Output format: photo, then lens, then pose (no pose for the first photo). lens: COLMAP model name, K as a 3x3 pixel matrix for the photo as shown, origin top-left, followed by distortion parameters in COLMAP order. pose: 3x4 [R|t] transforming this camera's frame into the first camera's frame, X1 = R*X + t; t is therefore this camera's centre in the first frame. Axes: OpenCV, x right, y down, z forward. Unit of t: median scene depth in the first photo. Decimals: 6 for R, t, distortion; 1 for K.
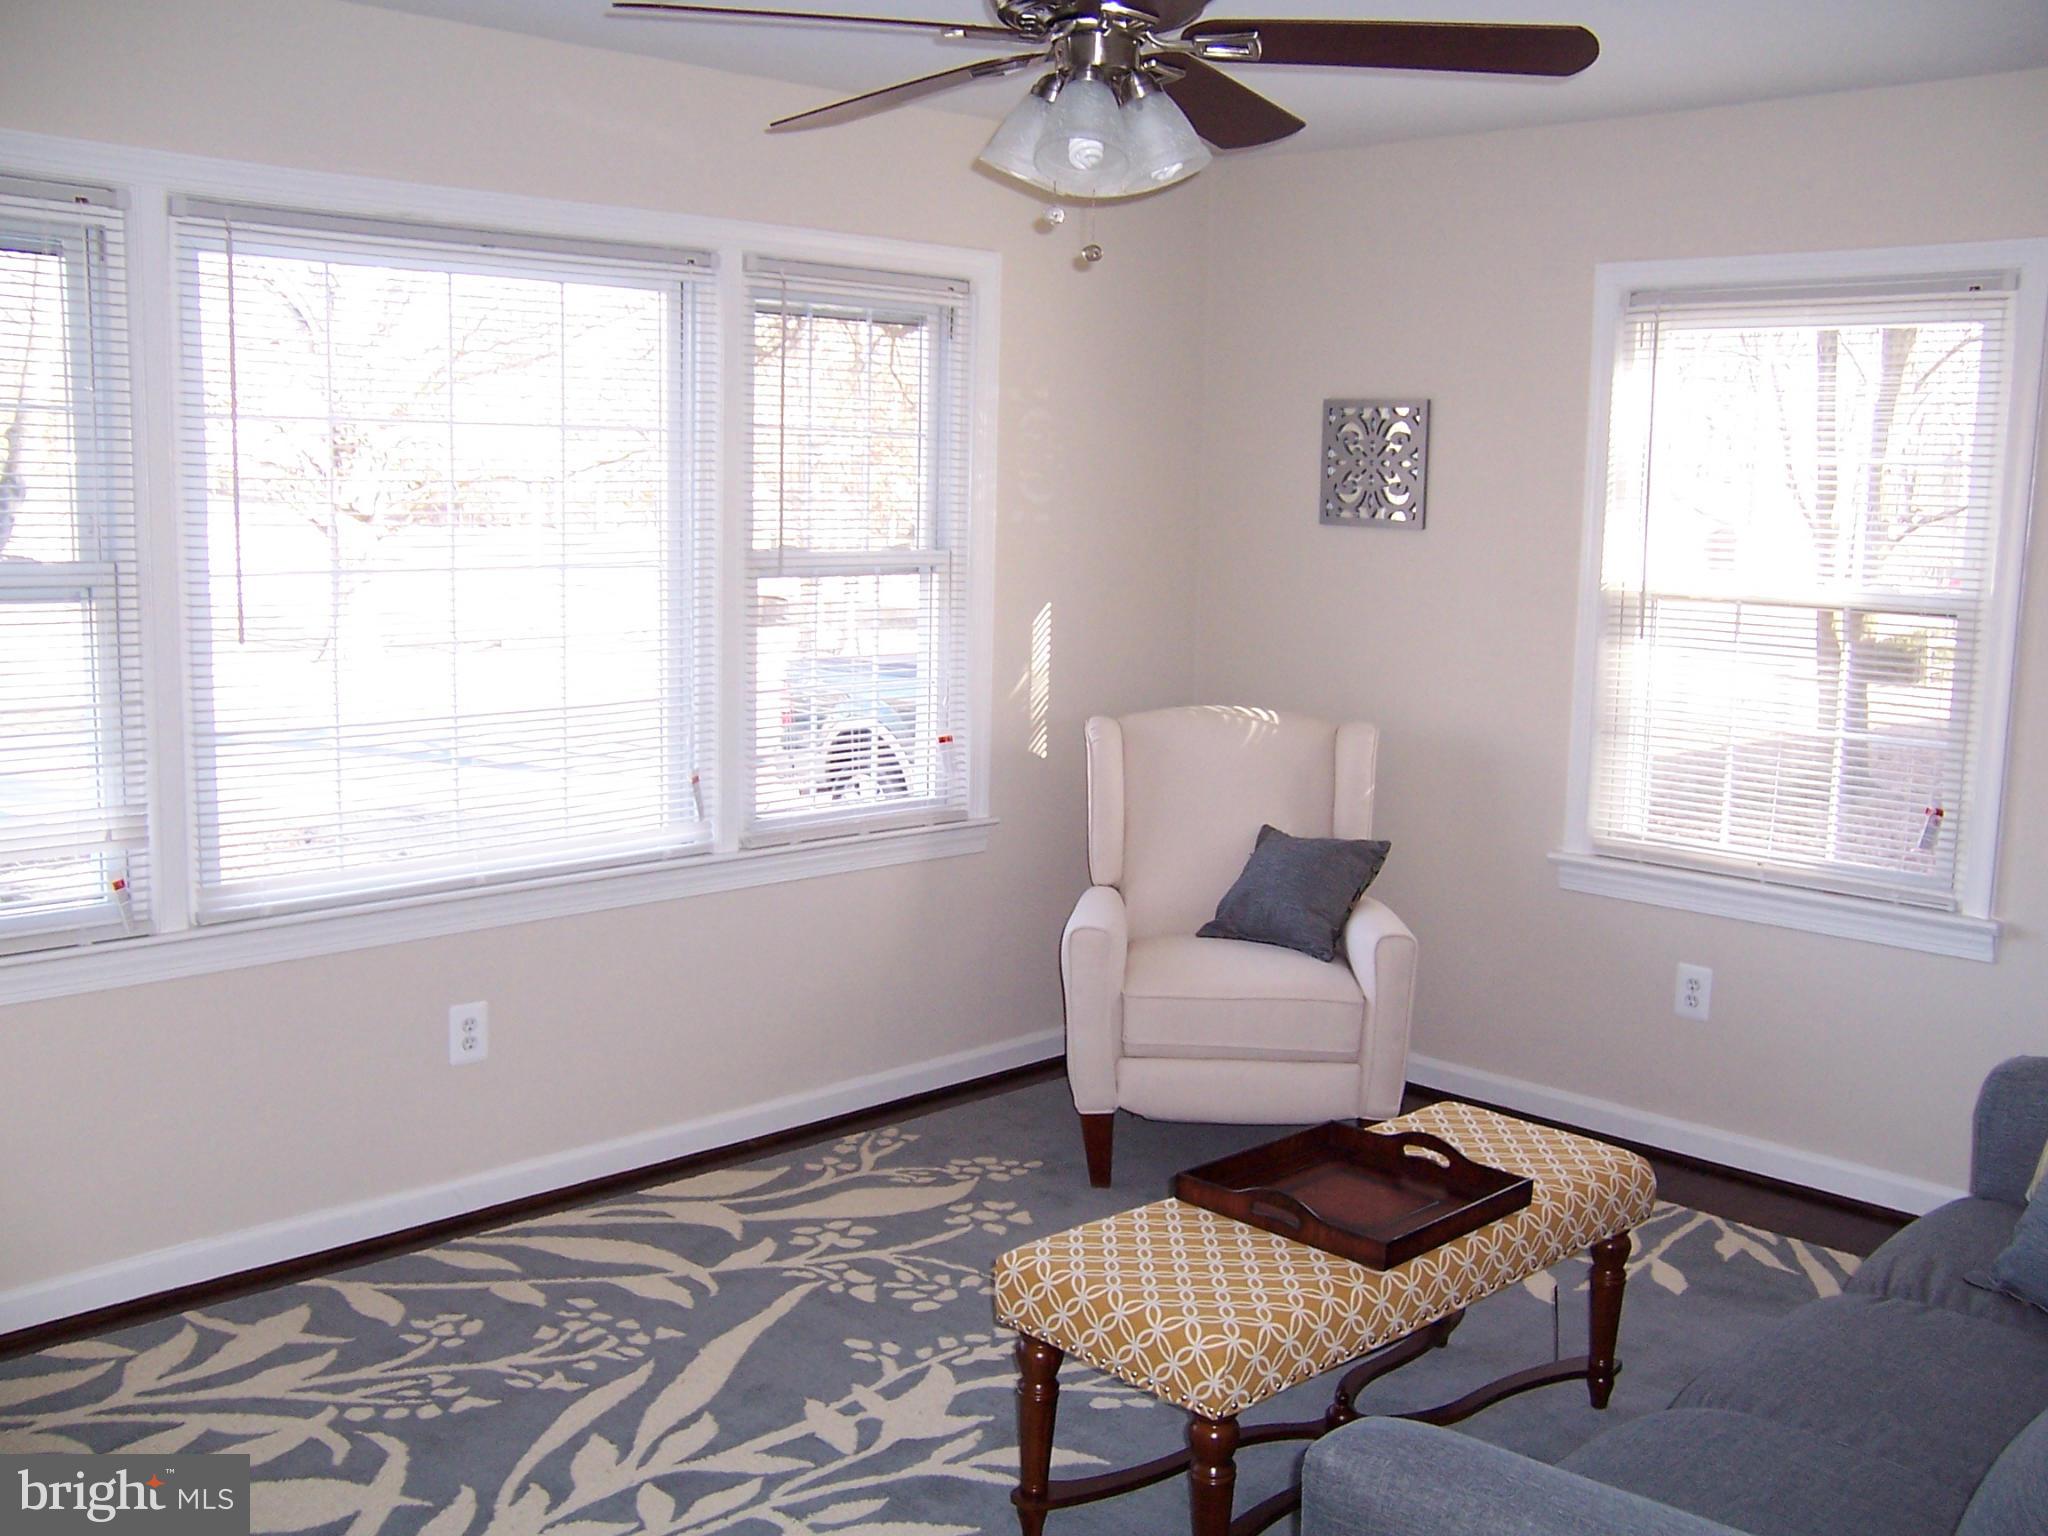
lens RADIAL K [[2006.5, 0, 1021.8], [0, 2006.5, 768.5], [0, 0, 1]] dist [-0.071574, 0.000000]
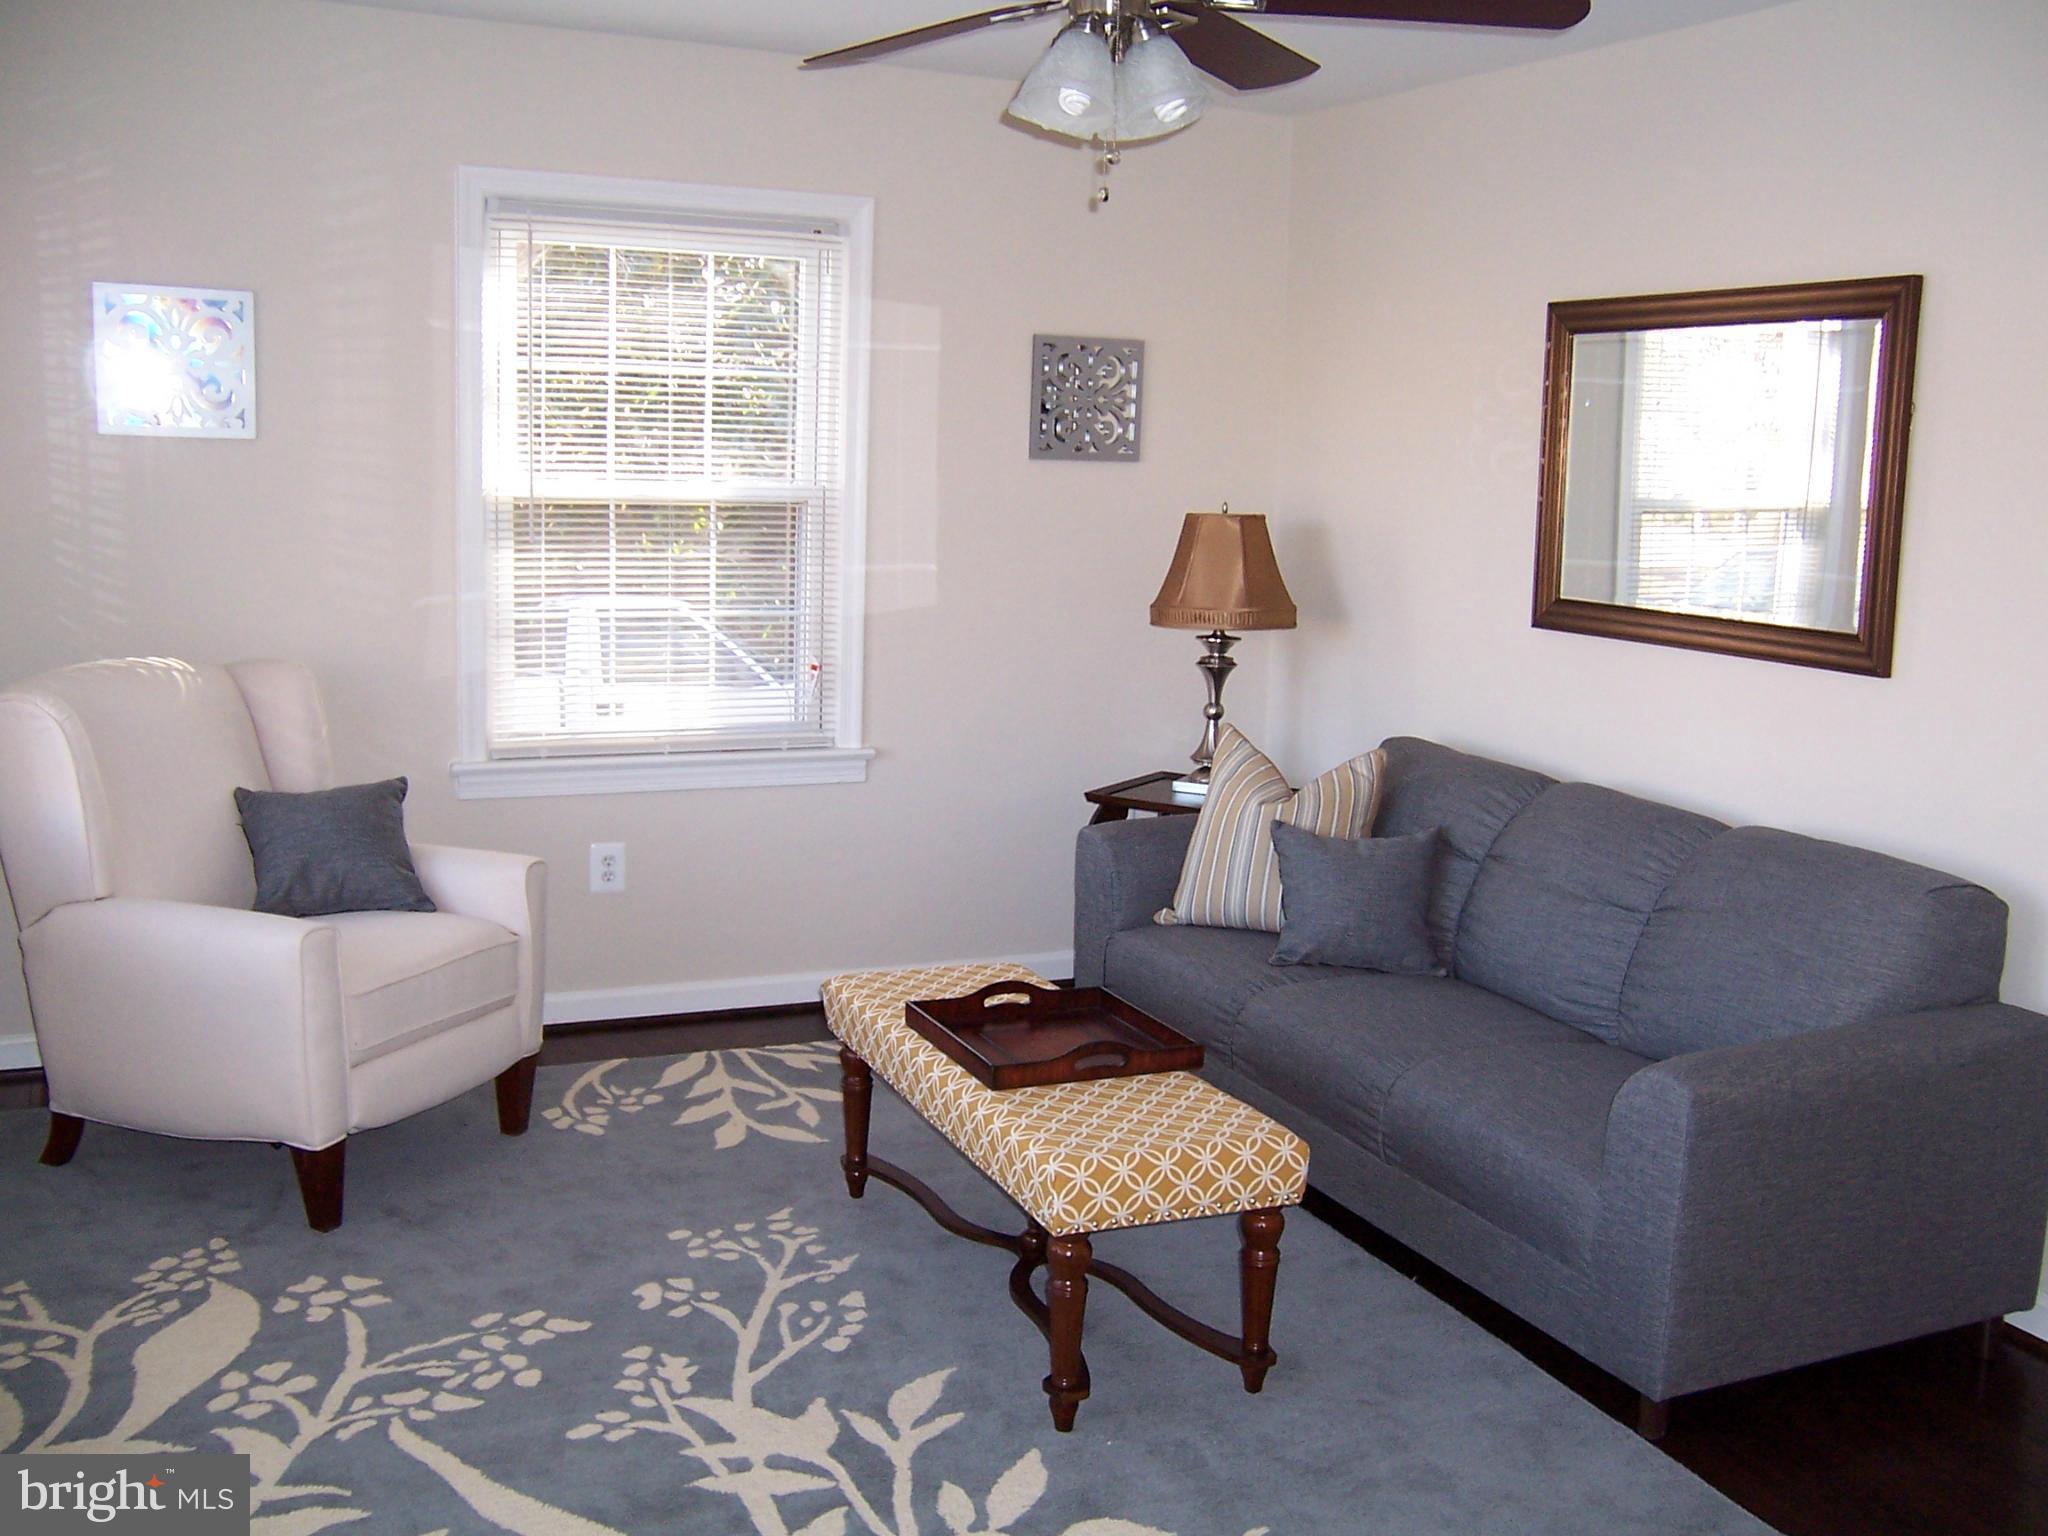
lens RADIAL K [[2006.5, 0, 1023.5], [0, 2006.5, 763.5], [0, 0, 1]] dist [-0.071574, 0.000000]
pose [[0.342540, -0.160401, 0.925709, -0.668551], [0.106847, 0.985576, 0.131238, -0.071161], [-0.933408, 0.053955, 0.354737, 0.459099]]
